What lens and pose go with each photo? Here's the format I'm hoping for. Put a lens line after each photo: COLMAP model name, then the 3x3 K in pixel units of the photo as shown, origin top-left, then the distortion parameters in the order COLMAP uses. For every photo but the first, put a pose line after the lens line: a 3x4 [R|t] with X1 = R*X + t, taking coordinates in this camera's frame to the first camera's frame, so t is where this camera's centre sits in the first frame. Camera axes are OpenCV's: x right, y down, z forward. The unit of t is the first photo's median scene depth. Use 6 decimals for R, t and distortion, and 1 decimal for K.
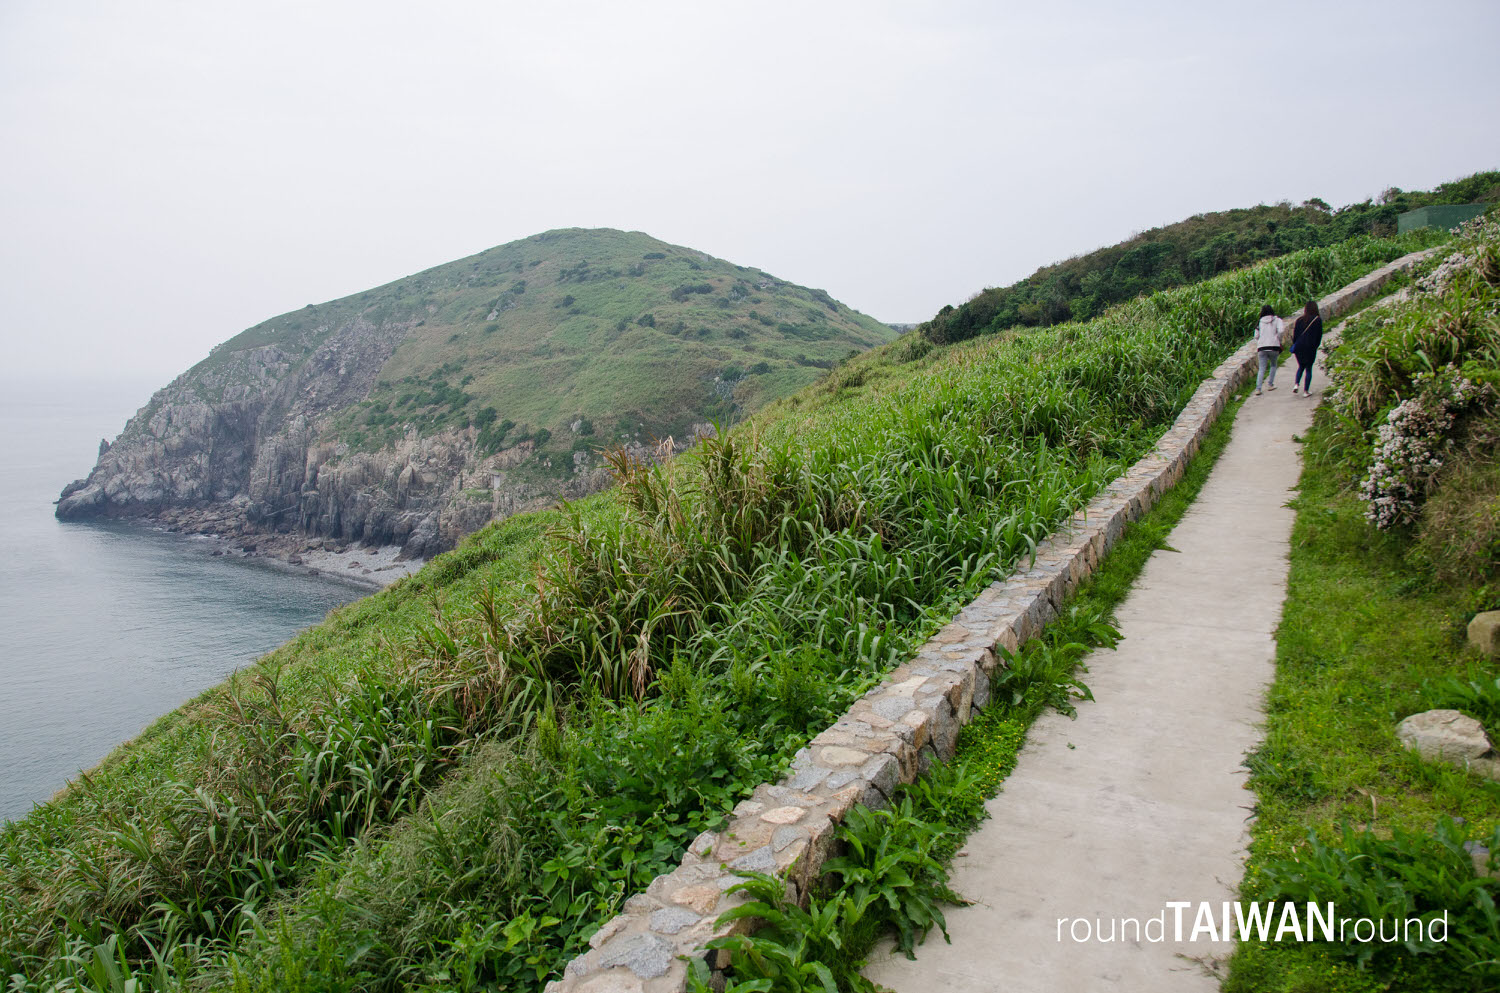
lens RADIAL K [[1114.1, 0, 750.7], [0, 1114.1, 499.3], [0, 0, 1]] dist [-0.046425, 0.007379]
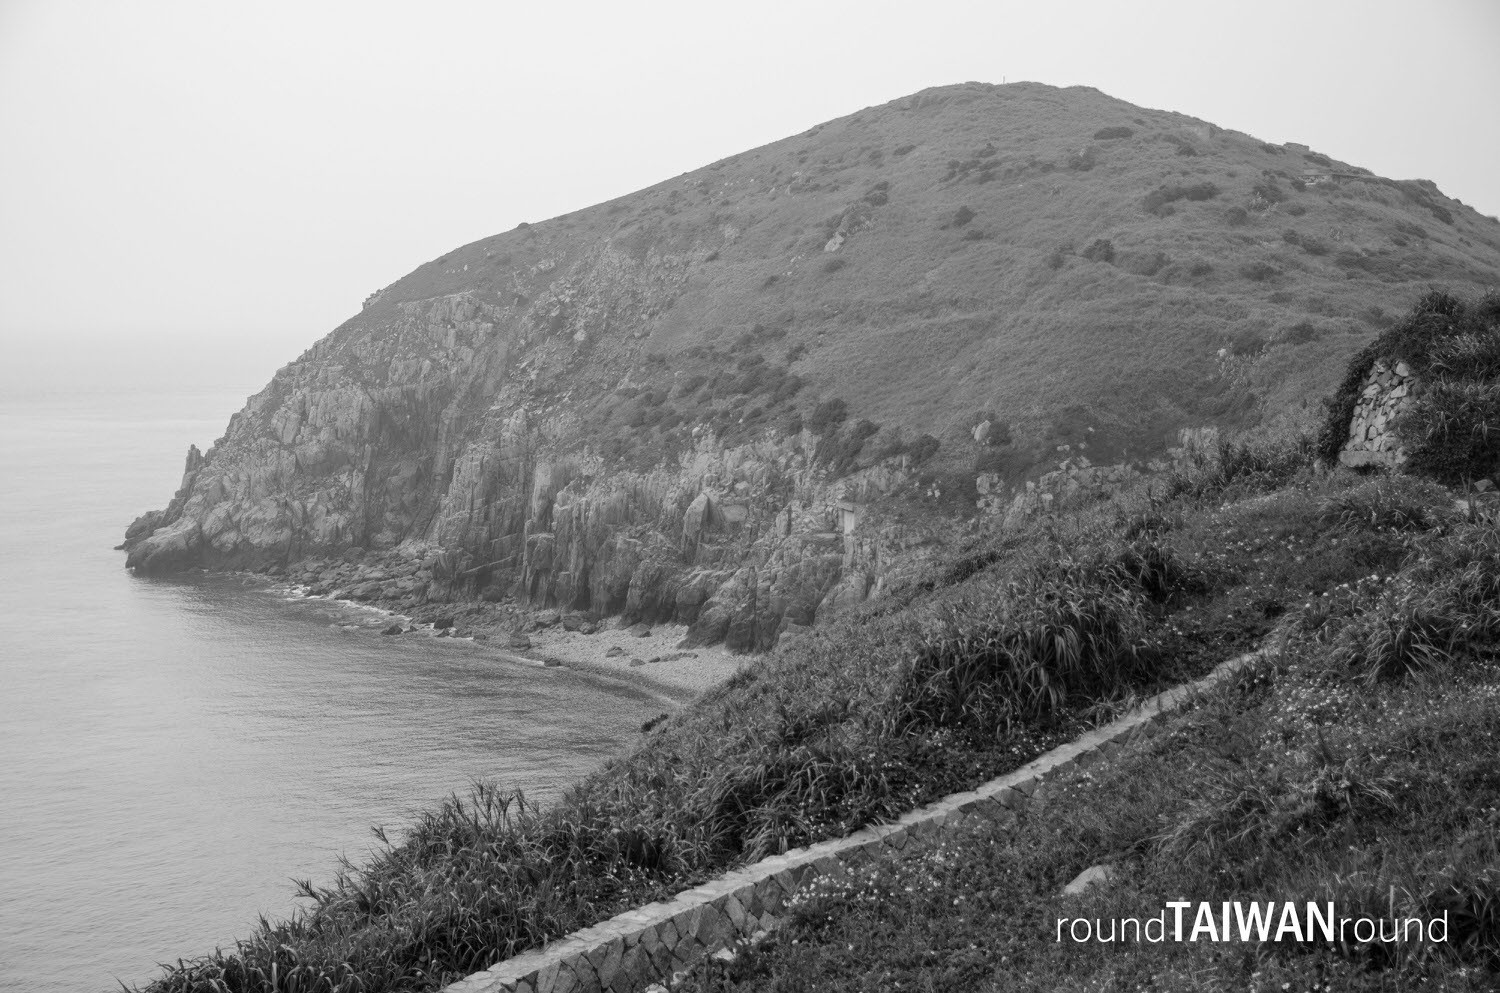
lens RADIAL K [[2109.0, 0, 743.7], [0, 2109.0, 497.9], [0, 0, 1]] dist [0.055300, 0.000000]
pose [[0.968373, 0.013980, -0.249116, 0.003119], [-0.022335, 0.999278, -0.030742, 0.006238], [0.248506, 0.035334, 0.967986, -0.101123]]
